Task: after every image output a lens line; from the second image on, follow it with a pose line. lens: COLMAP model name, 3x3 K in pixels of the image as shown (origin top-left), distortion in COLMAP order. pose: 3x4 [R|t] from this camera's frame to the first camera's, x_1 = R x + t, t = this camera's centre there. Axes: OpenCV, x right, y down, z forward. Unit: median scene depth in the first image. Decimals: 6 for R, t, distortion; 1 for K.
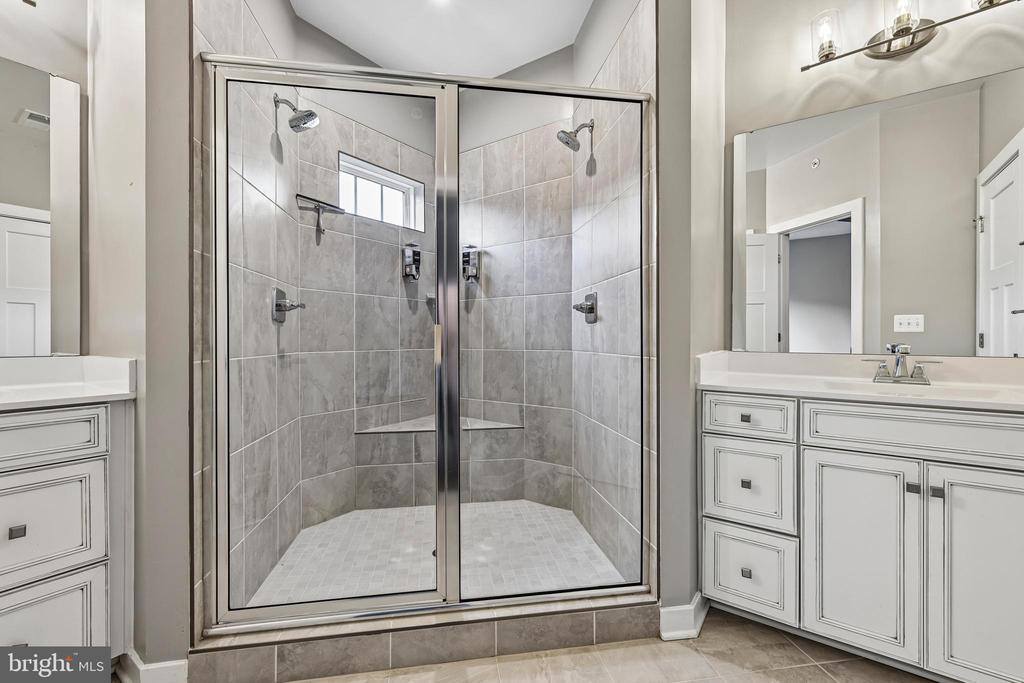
lens RADIAL K [[443.1, 0, 512.6], [0, 443.1, 338.4], [0, 0, 1]] dist [0.003324, 0.000643]
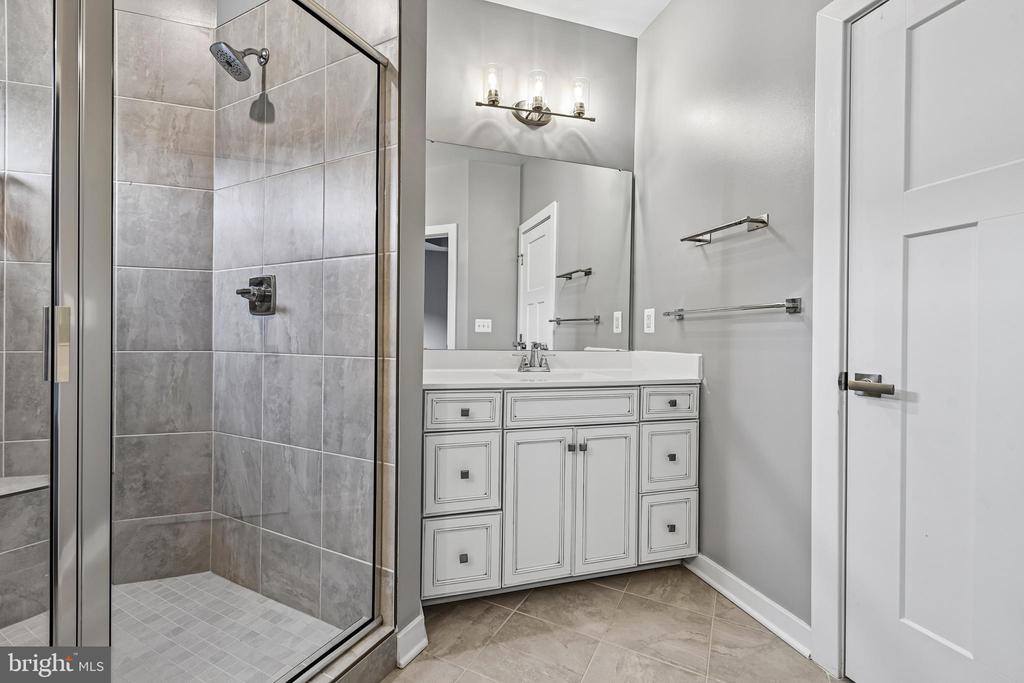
lens RADIAL K [[443.1, 0, 512.6], [0, 443.1, 338.4], [0, 0, 1]] dist [0.003324, 0.000643]
pose [[0.599242, 0.004477, 0.800555, -0.213137], [-0.011454, 0.999930, 0.002981, -0.001555], [-0.800486, -0.010956, 0.599252, 0.232705]]
